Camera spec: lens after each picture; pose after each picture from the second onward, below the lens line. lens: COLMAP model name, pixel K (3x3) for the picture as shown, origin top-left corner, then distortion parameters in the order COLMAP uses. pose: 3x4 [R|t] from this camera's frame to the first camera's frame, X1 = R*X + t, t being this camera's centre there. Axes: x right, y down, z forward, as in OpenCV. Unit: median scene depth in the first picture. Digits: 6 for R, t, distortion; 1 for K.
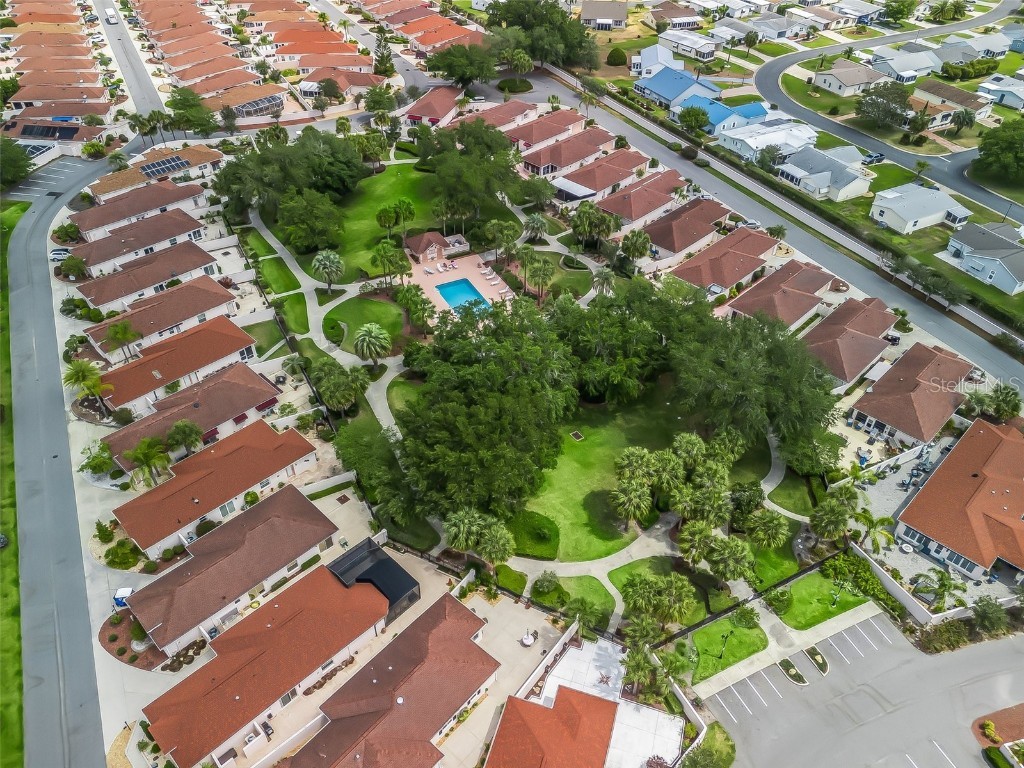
lens RADIAL K [[731.8, 0, 512.0], [0, 731.8, 384.0], [0, 0, 1]] dist [0.067657, -0.045154]
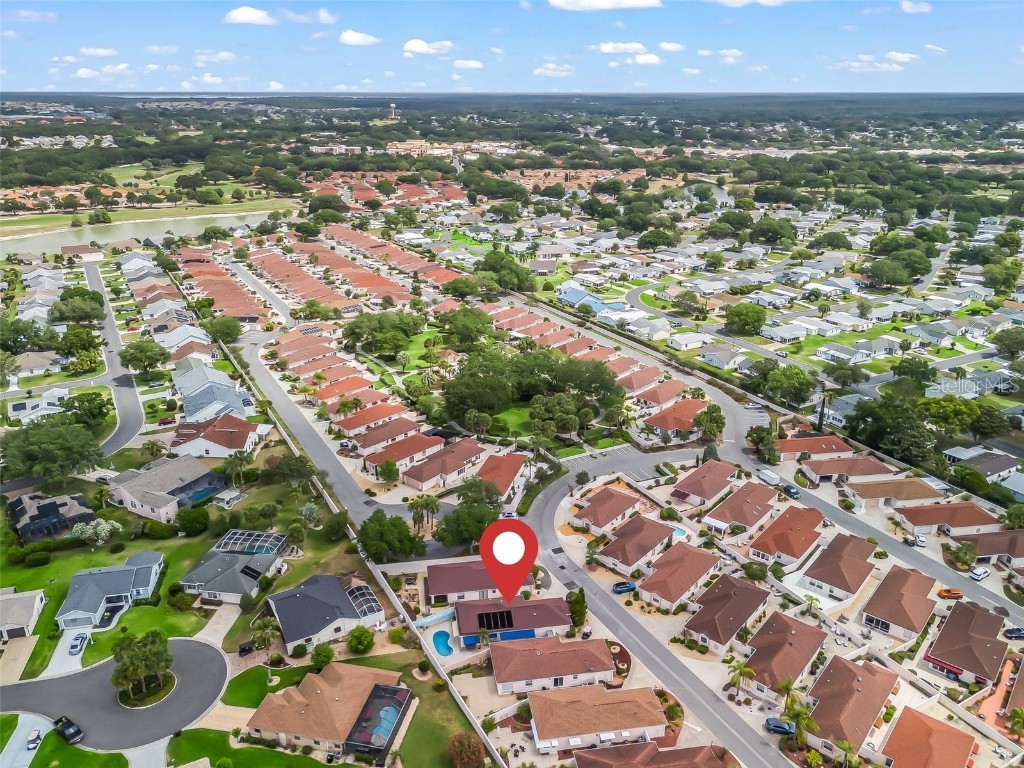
lens RADIAL K [[712.6, 0, 512.0], [0, 712.6, 384.0], [0, 0, 1]] dist [0.141810, -0.040948]
pose [[0.999388, -0.019190, 0.029253, 0.002226], [0.027712, 0.944583, -0.327101, 0.442778], [-0.021355, 0.327711, 0.944537, -0.703491]]
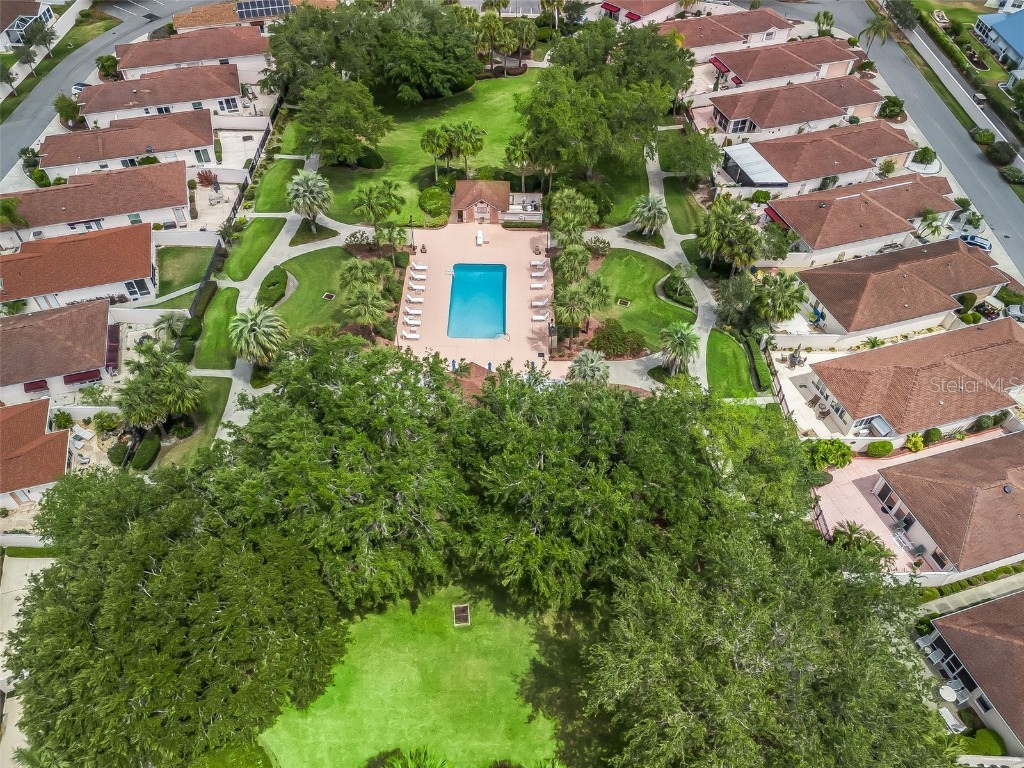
lens RADIAL K [[731.8, 0, 512.0], [0, 731.8, 384.0], [0, 0, 1]] dist [0.067657, -0.045154]
pose [[0.886036, 0.348548, -0.305703, 0.143186], [-0.306813, 0.935170, 0.176982, -0.127595], [0.347571, -0.063019, 0.935534, 0.293420]]
